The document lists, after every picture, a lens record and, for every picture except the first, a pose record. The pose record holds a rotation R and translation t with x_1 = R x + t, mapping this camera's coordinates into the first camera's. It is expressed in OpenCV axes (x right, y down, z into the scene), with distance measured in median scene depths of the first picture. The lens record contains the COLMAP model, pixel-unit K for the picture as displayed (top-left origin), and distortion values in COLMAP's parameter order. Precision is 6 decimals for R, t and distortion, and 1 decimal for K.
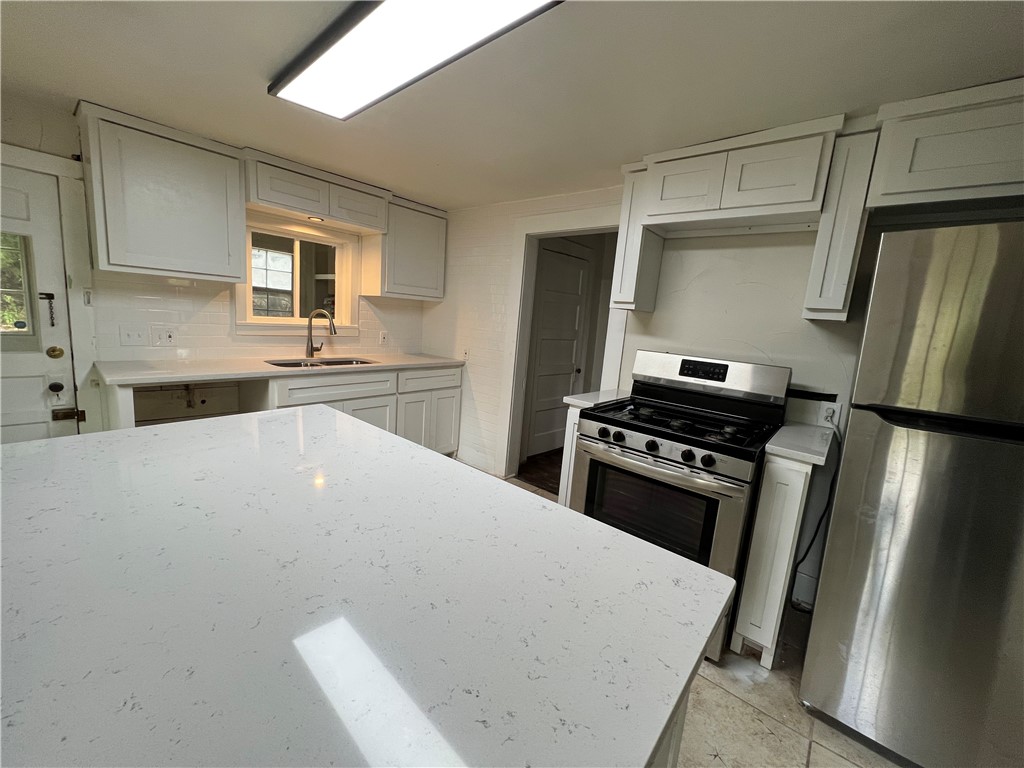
lens RADIAL K [[410.2, 0, 513.4], [0, 410.2, 379.0], [0, 0, 1]] dist [-0.002590, -0.000195]
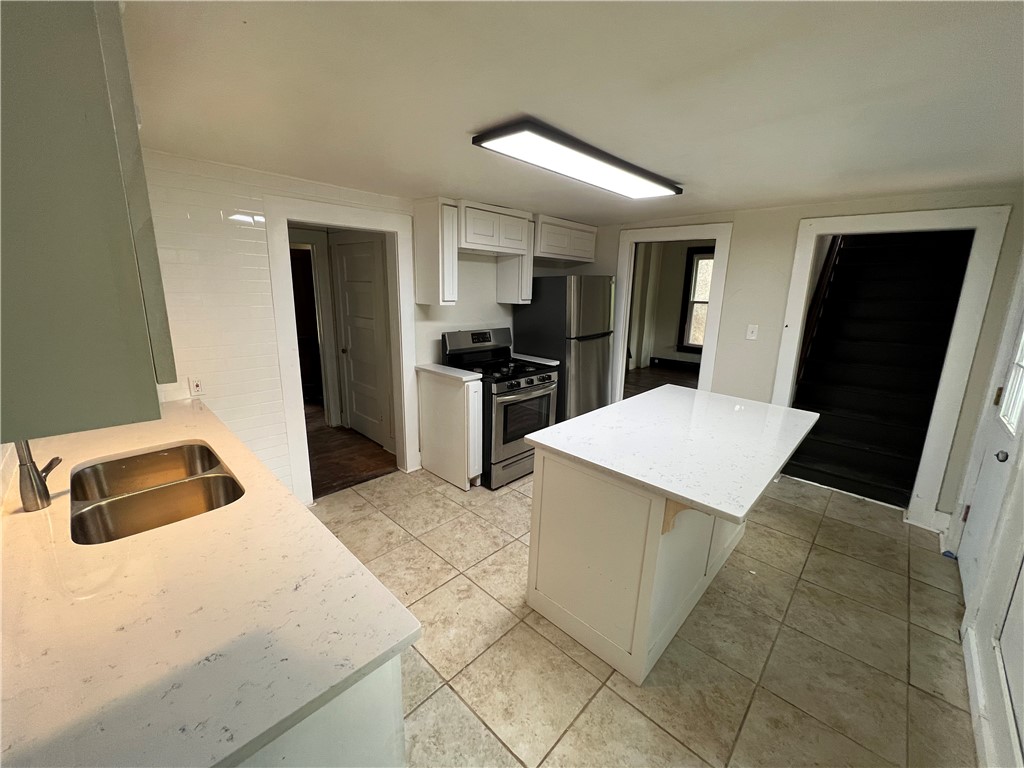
lens RADIAL K [[410.2, 0, 512.4], [0, 410.2, 382.4], [0, 0, 1]] dist [-0.002590, -0.000195]
pose [[0.049784, -0.298450, 0.953126, -0.922550], [0.137848, 0.947229, 0.289403, -0.246806], [-0.989201, 0.116979, 0.088298, 0.581840]]
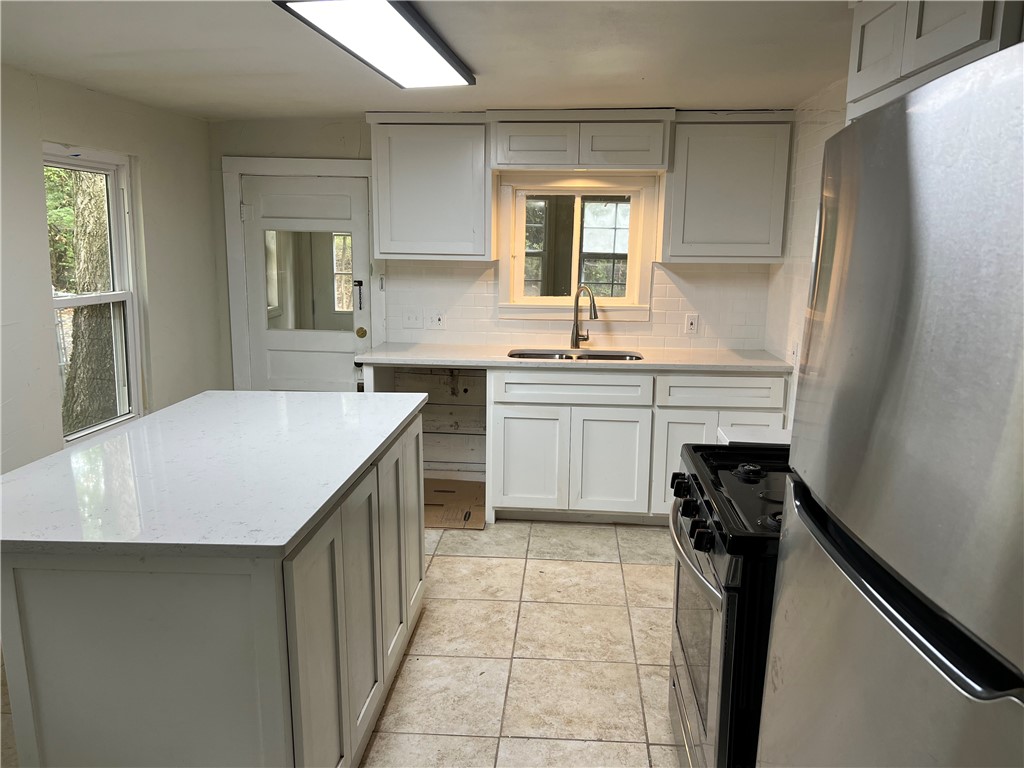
lens RADIAL K [[774.2, 0, 513.8], [0, 774.2, 390.8], [0, 0, 1]] dist [0.053421, -0.063941]
pose [[0.590333, 0.086182, -0.802546, 0.702804], [-0.091902, 0.994994, 0.039247, -0.022532], [0.801911, 0.050587, 0.595299, 0.053869]]
